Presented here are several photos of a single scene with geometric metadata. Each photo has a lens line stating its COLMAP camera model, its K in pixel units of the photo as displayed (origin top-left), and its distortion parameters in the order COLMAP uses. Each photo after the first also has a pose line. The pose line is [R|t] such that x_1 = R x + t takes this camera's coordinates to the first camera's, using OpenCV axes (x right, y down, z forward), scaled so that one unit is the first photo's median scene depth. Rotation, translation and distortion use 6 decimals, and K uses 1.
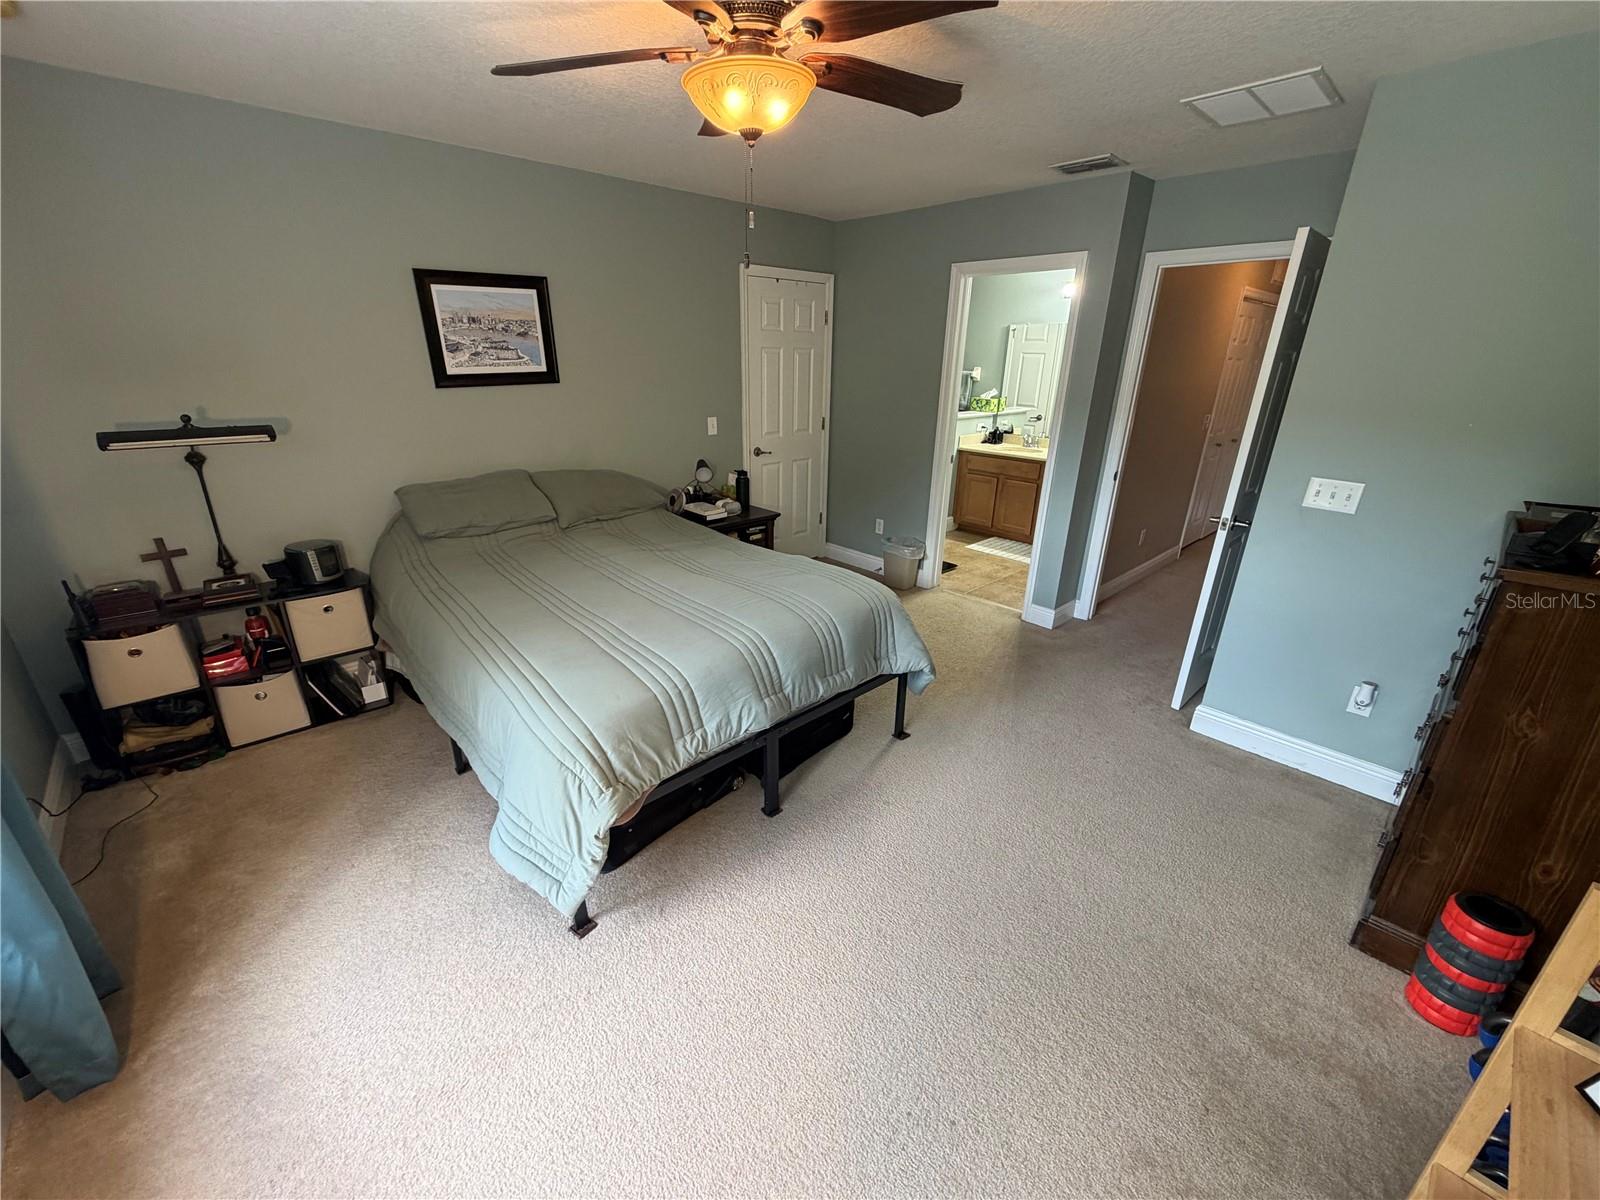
lens RADIAL K [[638.7, 0, 803.0], [0, 638.7, 596.0], [0, 0, 1]] dist [-0.000859, 0.000739]
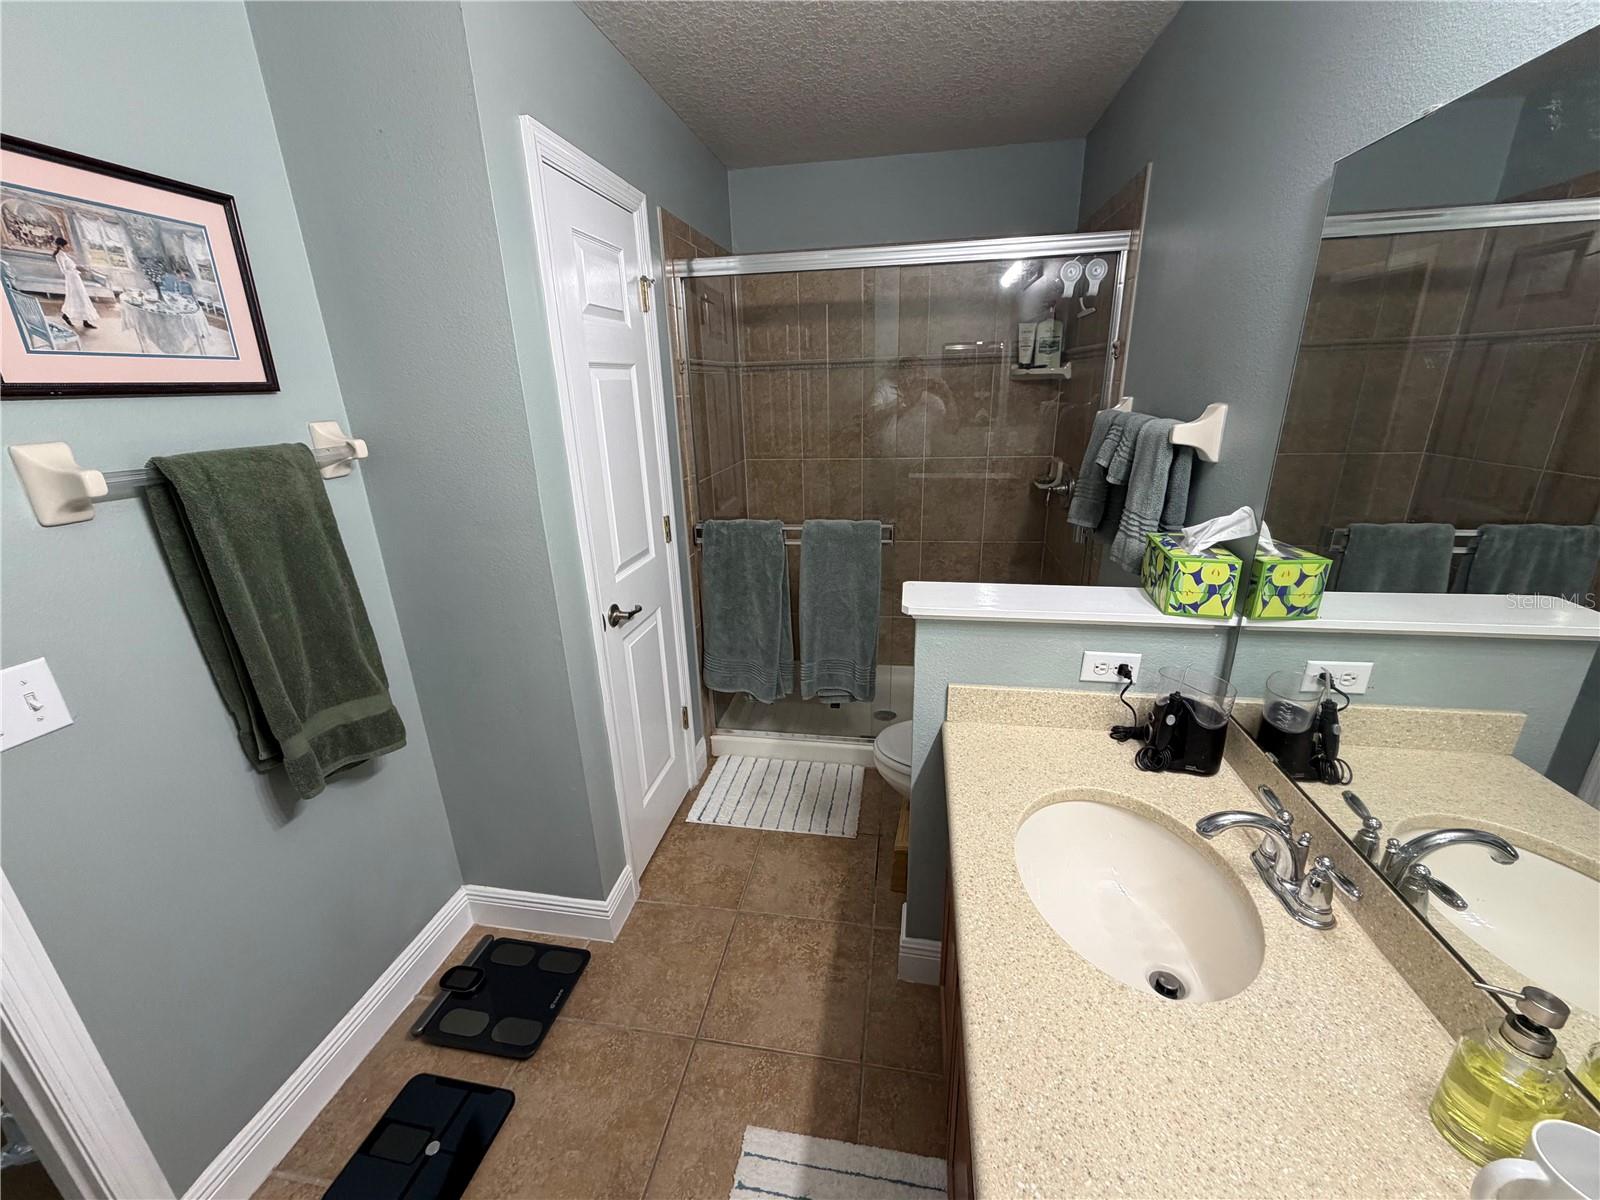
lens RADIAL K [[638.7, 0, 794.6], [0, 638.7, 602.1], [0, 0, 1]] dist [-0.000859, 0.000739]
pose [[0.594025, 0.225898, -0.772078, 0.377355], [-0.249681, 0.964138, 0.089991, -0.276831], [0.764718, 0.139316, 0.629124, 0.761721]]
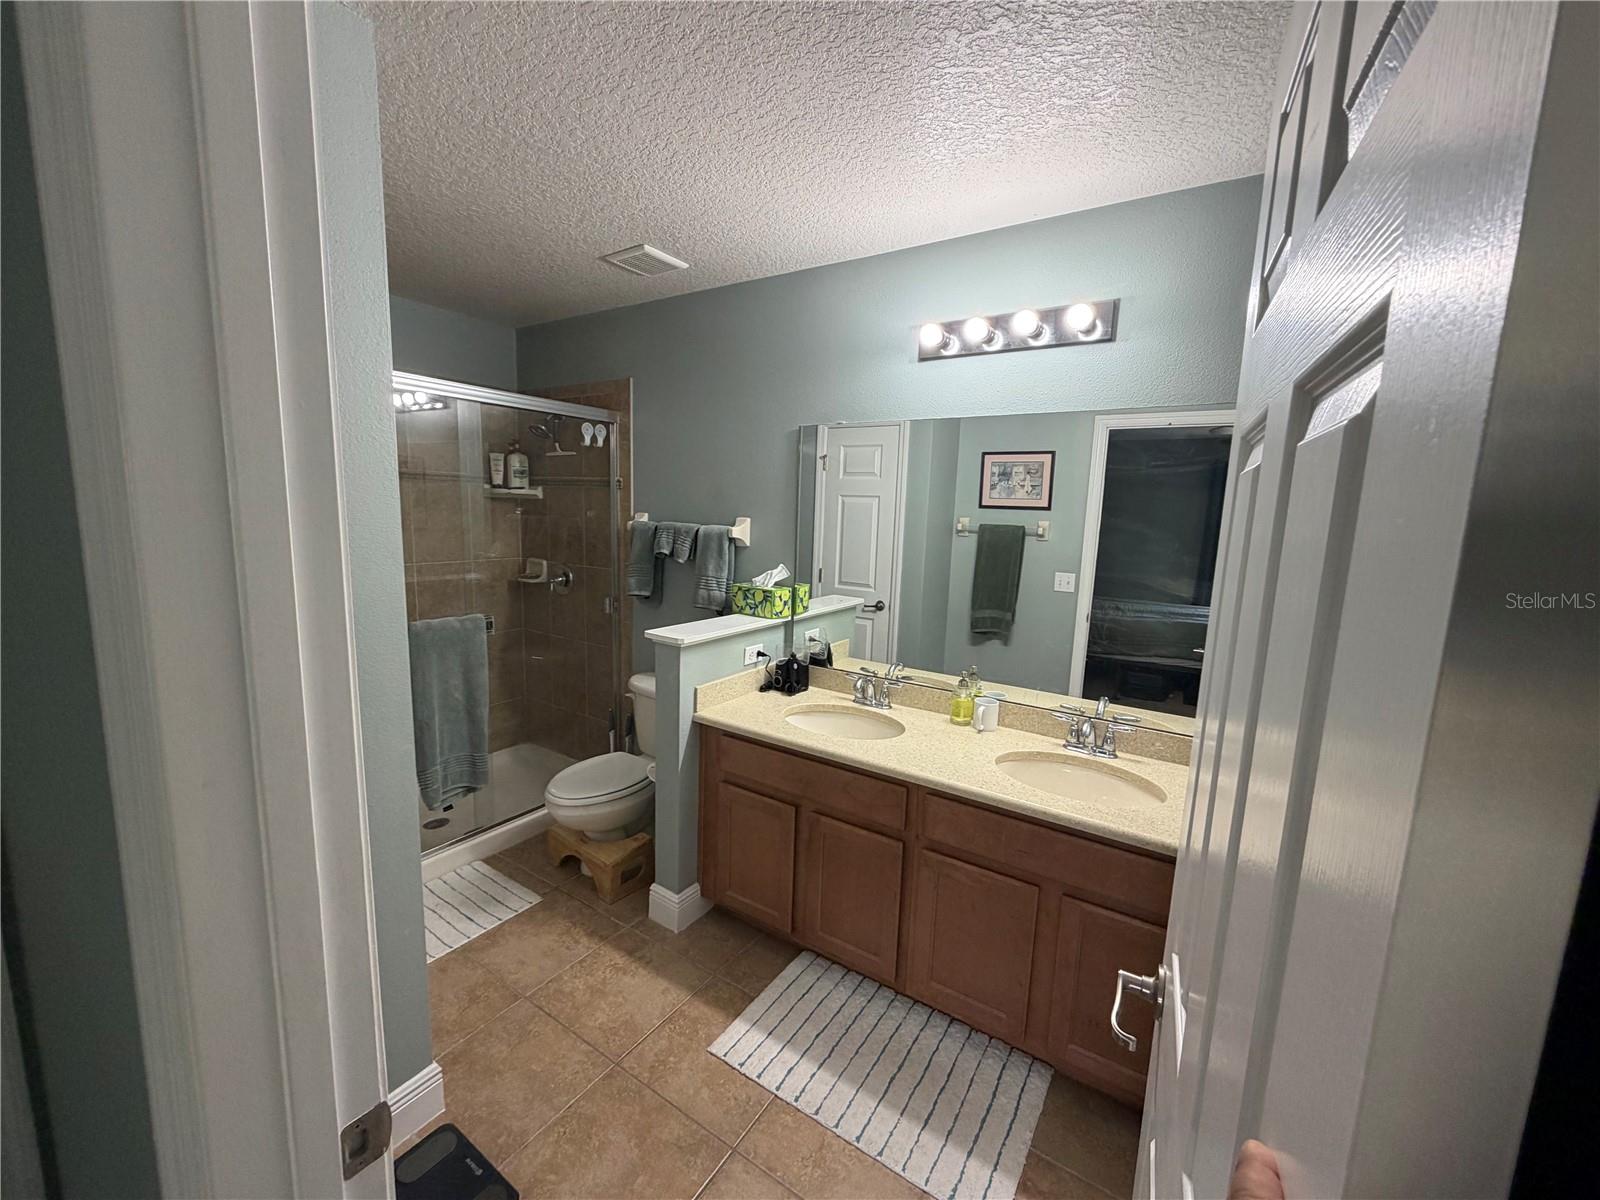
lens RADIAL K [[638.7, 0, 798.0], [0, 638.7, 599.3], [0, 0, 1]] dist [-0.000859, 0.000739]
pose [[0.973511, -0.018783, 0.227867, 0.209707], [0.067533, 0.975776, -0.208088, -0.209024], [-0.218438, 0.217964, 0.951197, 0.584052]]
